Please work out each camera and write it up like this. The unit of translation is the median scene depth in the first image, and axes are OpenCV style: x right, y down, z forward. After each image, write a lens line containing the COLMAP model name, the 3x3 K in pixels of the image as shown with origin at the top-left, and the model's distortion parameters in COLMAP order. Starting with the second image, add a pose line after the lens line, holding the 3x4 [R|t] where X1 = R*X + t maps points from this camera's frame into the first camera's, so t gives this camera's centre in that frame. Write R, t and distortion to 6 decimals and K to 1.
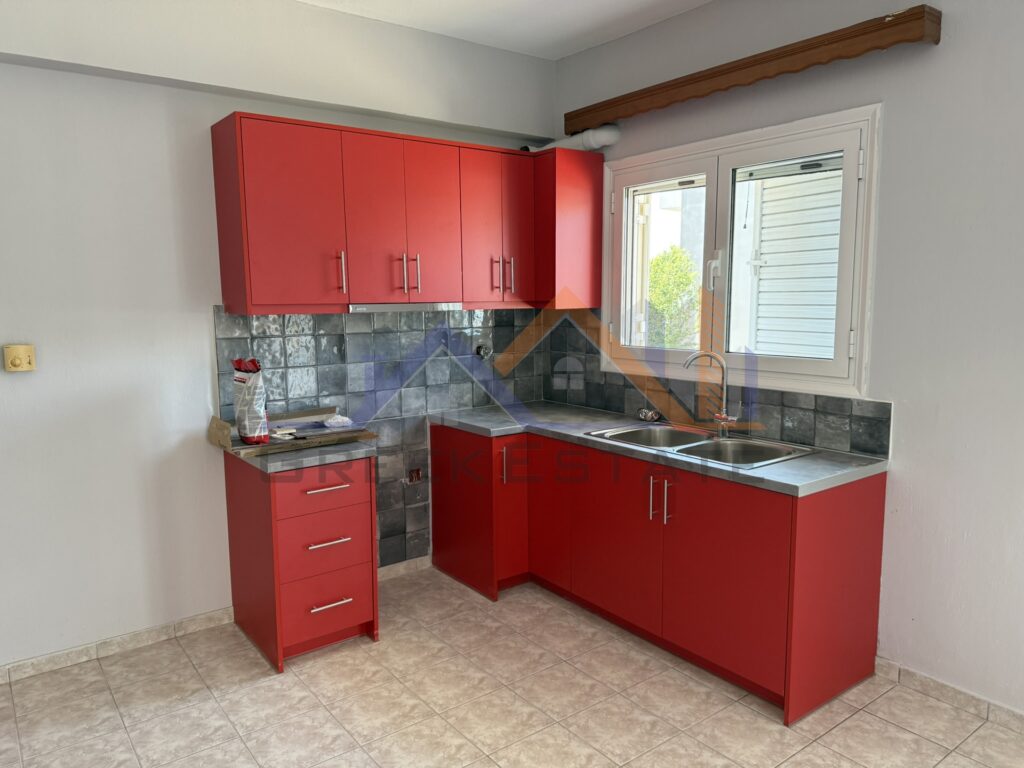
lens RADIAL K [[727.6, 0, 523.4], [0, 727.6, 385.0], [0, 0, 1]] dist [0.005847, -0.017679]
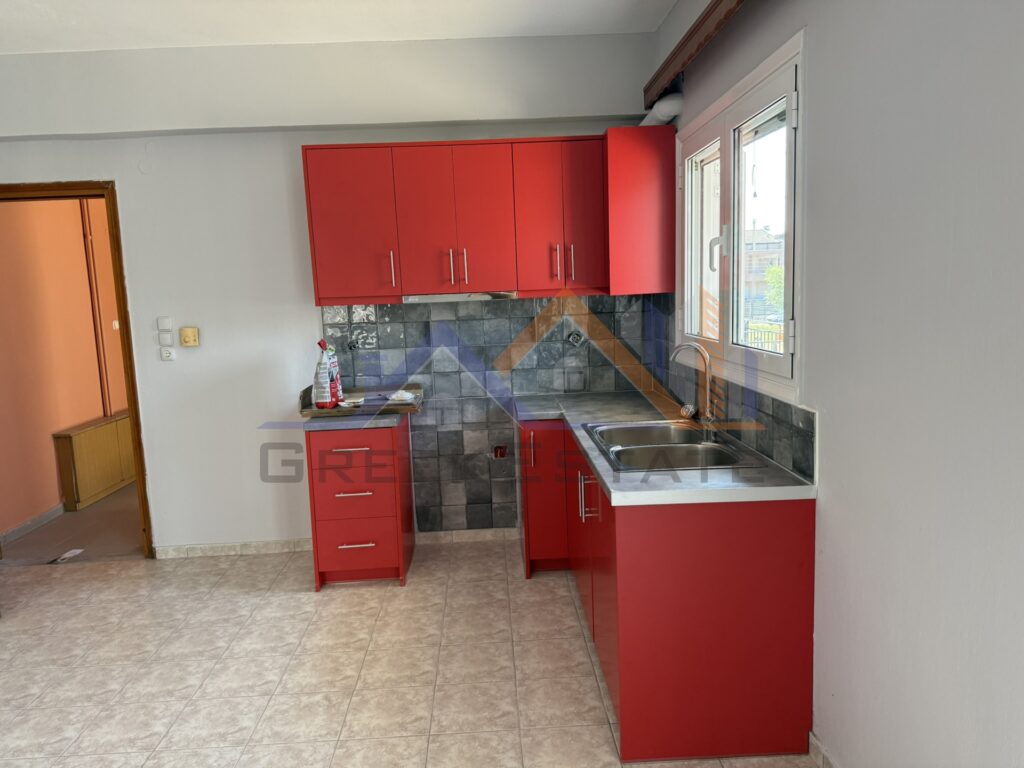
lens RADIAL K [[727.6, 0, 522.6], [0, 727.6, 384.3], [0, 0, 1]] dist [0.005847, -0.017679]
pose [[0.819780, 0.052733, -0.570246, 0.570348], [-0.041379, 0.998603, 0.032859, -0.015066], [0.571182, -0.003341, 0.820816, 0.150540]]
